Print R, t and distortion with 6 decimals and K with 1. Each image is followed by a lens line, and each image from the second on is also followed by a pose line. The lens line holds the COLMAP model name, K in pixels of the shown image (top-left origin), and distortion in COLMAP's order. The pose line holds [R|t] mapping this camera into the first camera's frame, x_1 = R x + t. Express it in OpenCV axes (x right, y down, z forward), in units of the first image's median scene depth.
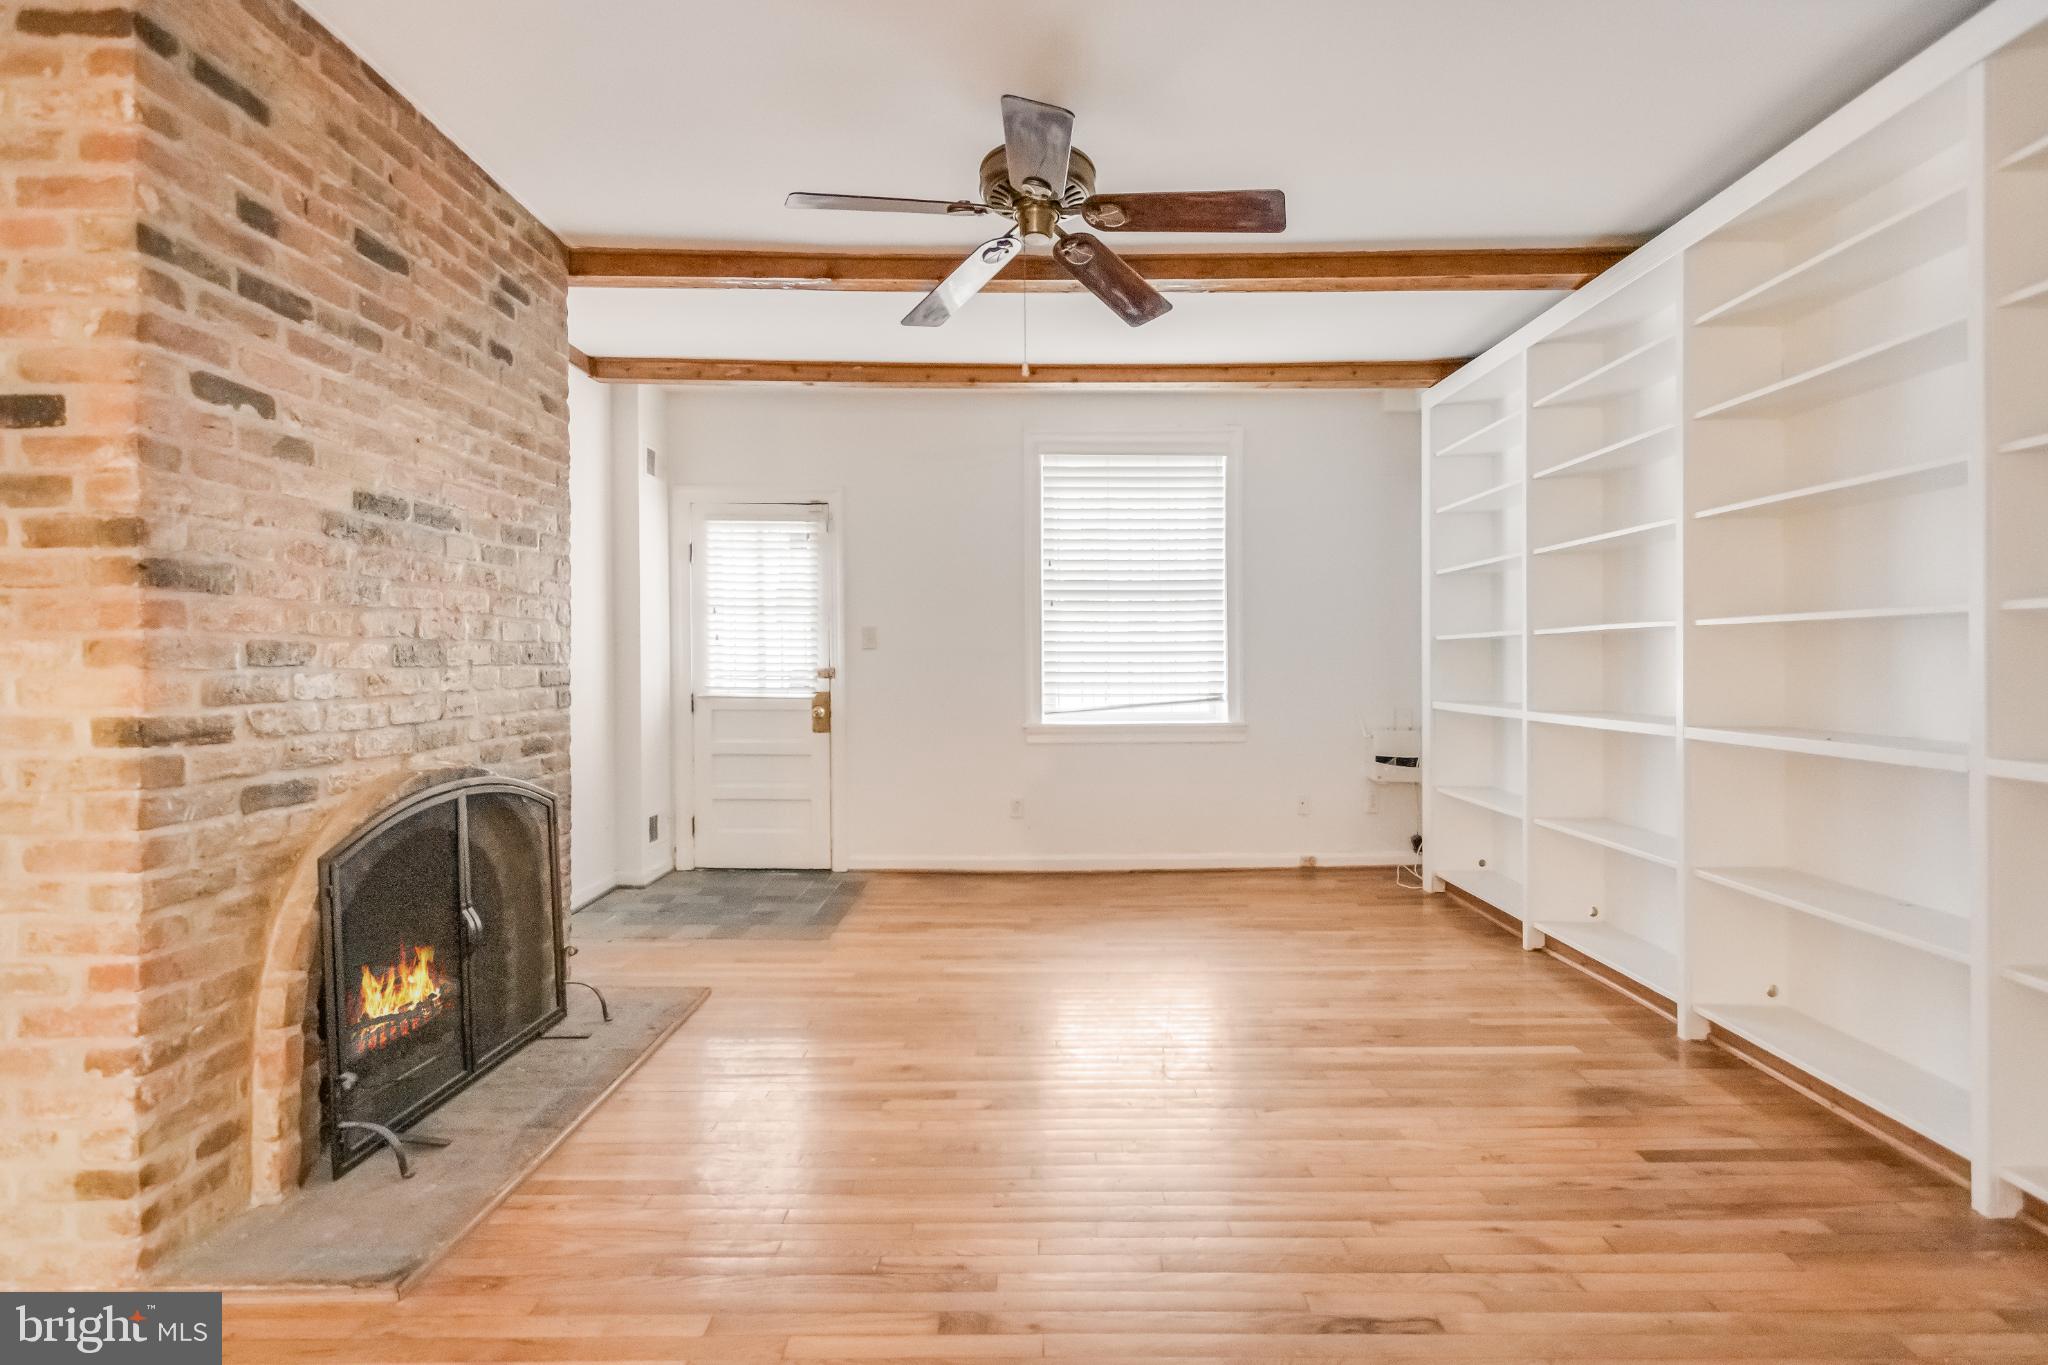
lens RADIAL K [[989.4, 0, 1061.6], [0, 989.4, 677.6], [0, 0, 1]] dist [0.005259, -0.005493]
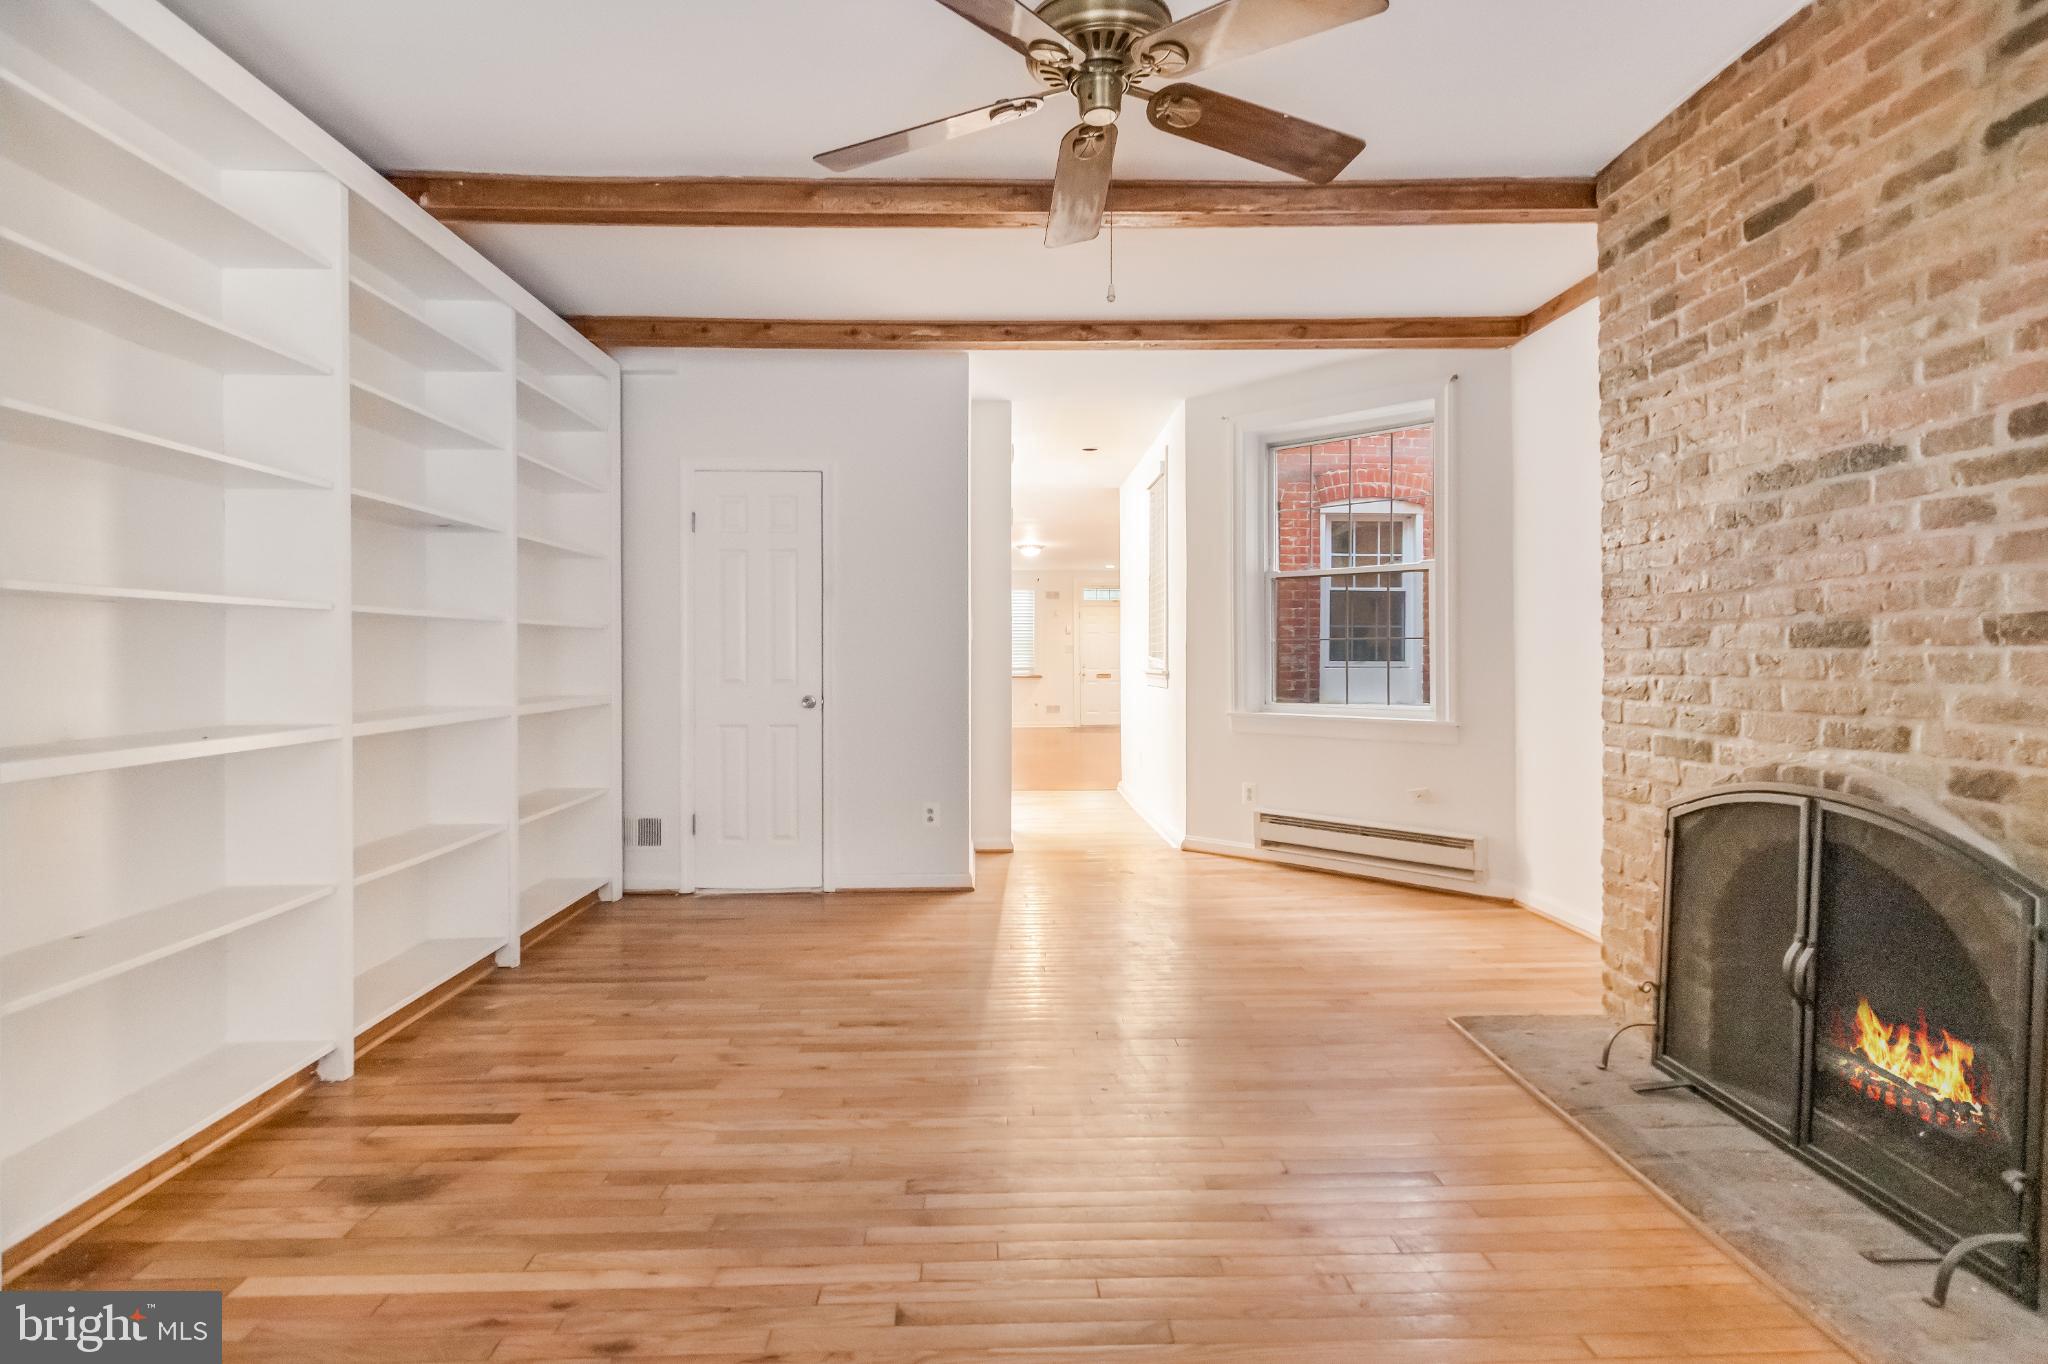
lens RADIAL K [[989.4, 0, 1009.7], [0, 989.4, 672.2], [0, 0, 1]] dist [0.005259, -0.005493]
pose [[-0.999950, 0.006445, -0.007693, 0.050440], [0.006140, 0.999223, 0.038941, -0.023308], [0.007938, 0.038892, -0.999212, 1.592355]]
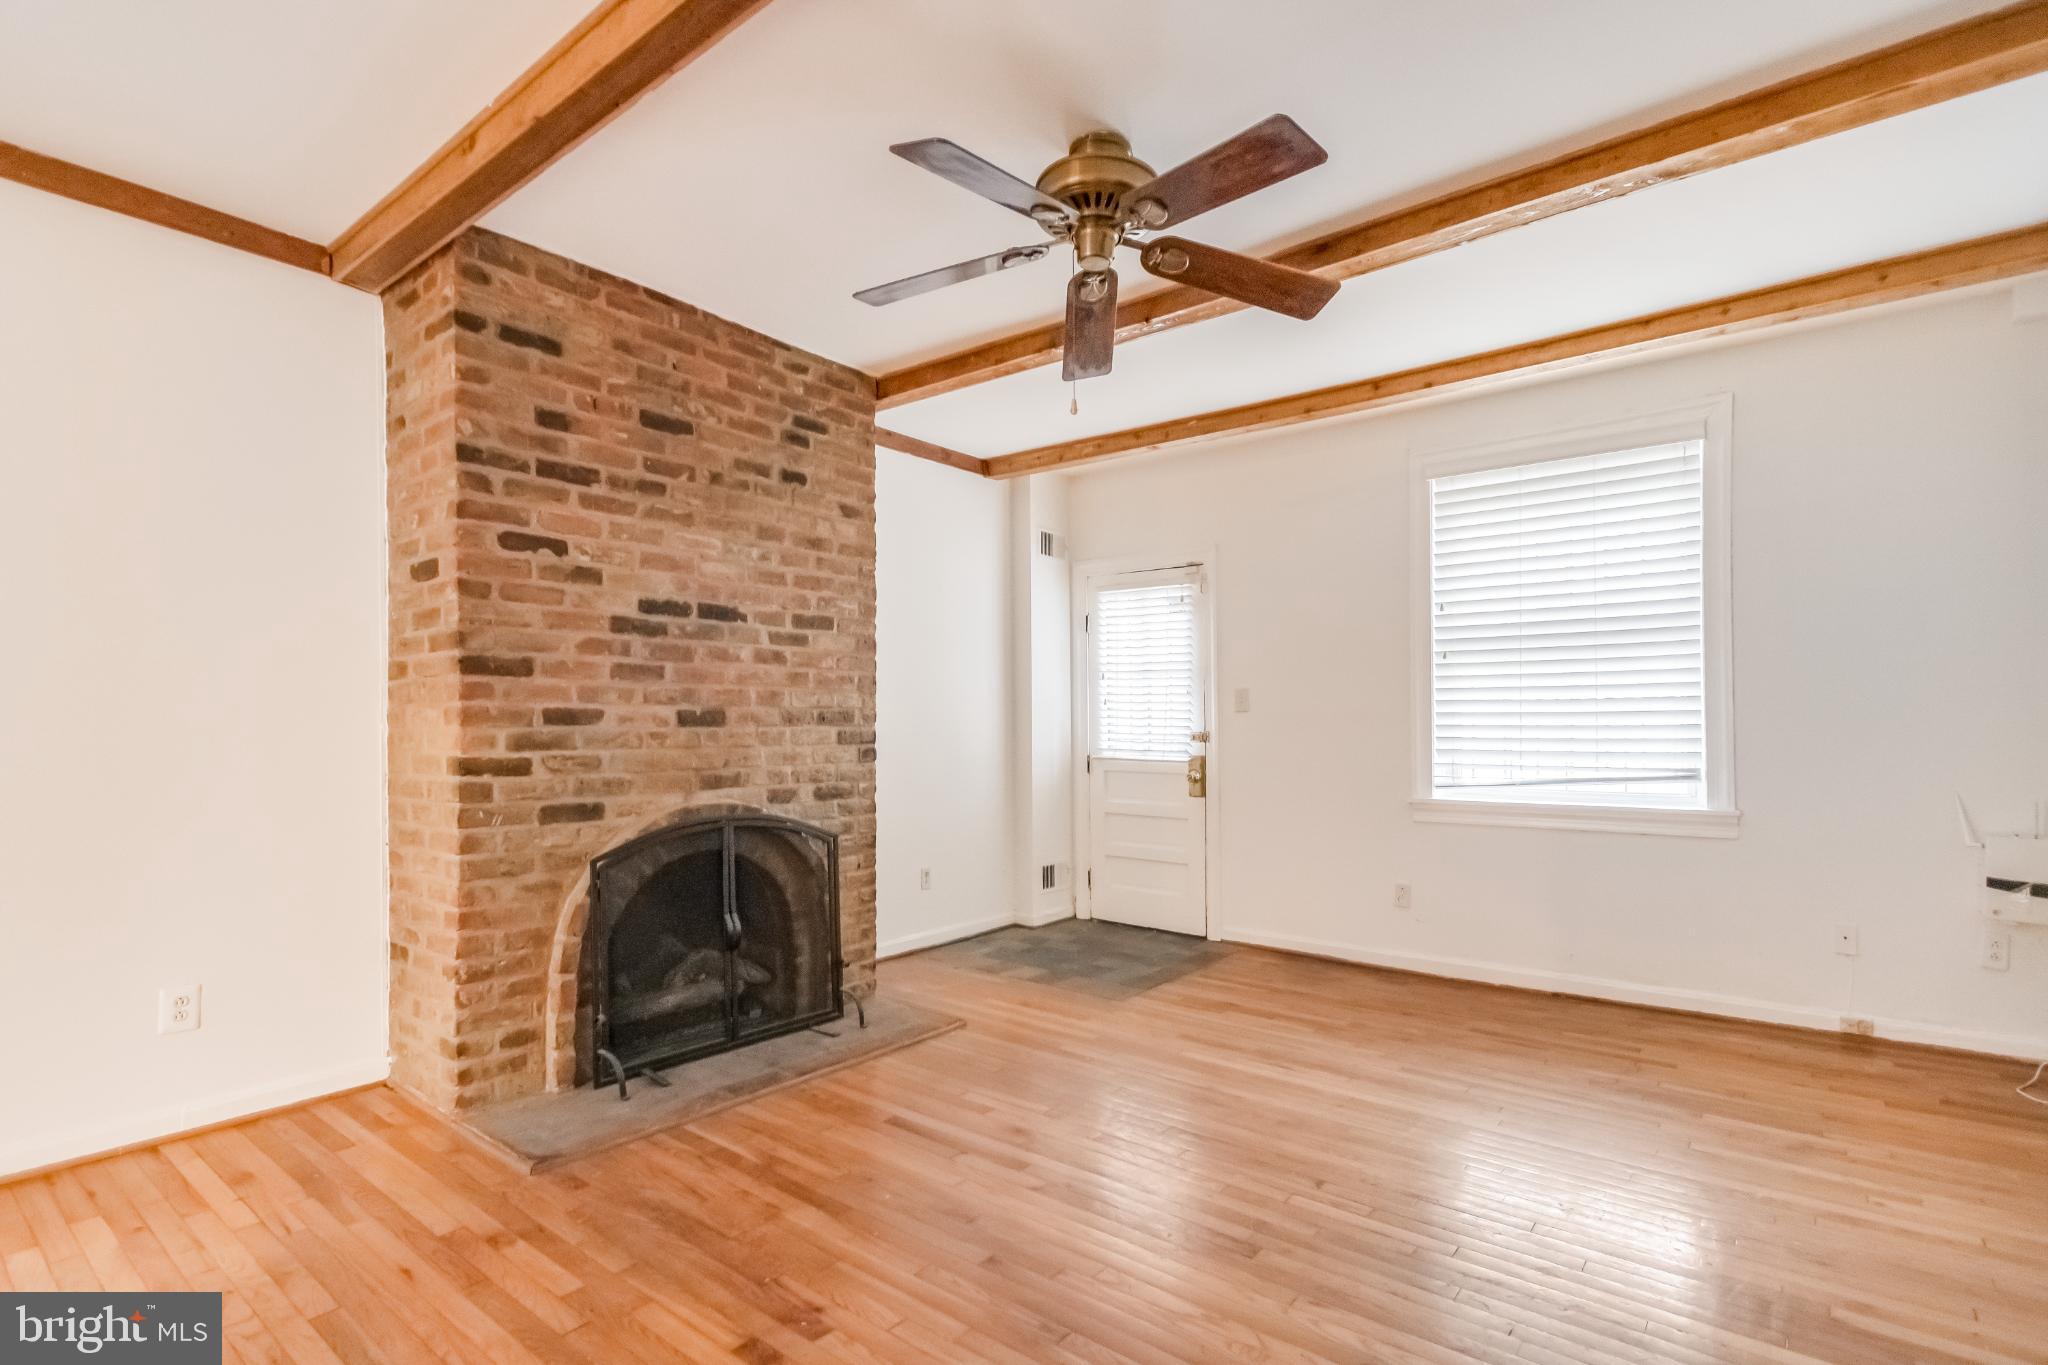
lens RADIAL K [[989.4, 0, 993.4], [0, 989.4, 739.1], [0, 0, 1]] dist [0.005259, -0.005493]
pose [[0.757530, 0.009341, -0.652734, 0.445650], [-0.012329, 0.999924, 0.000000, 0.000850], [0.652684, 0.008047, 0.757588, 0.214643]]
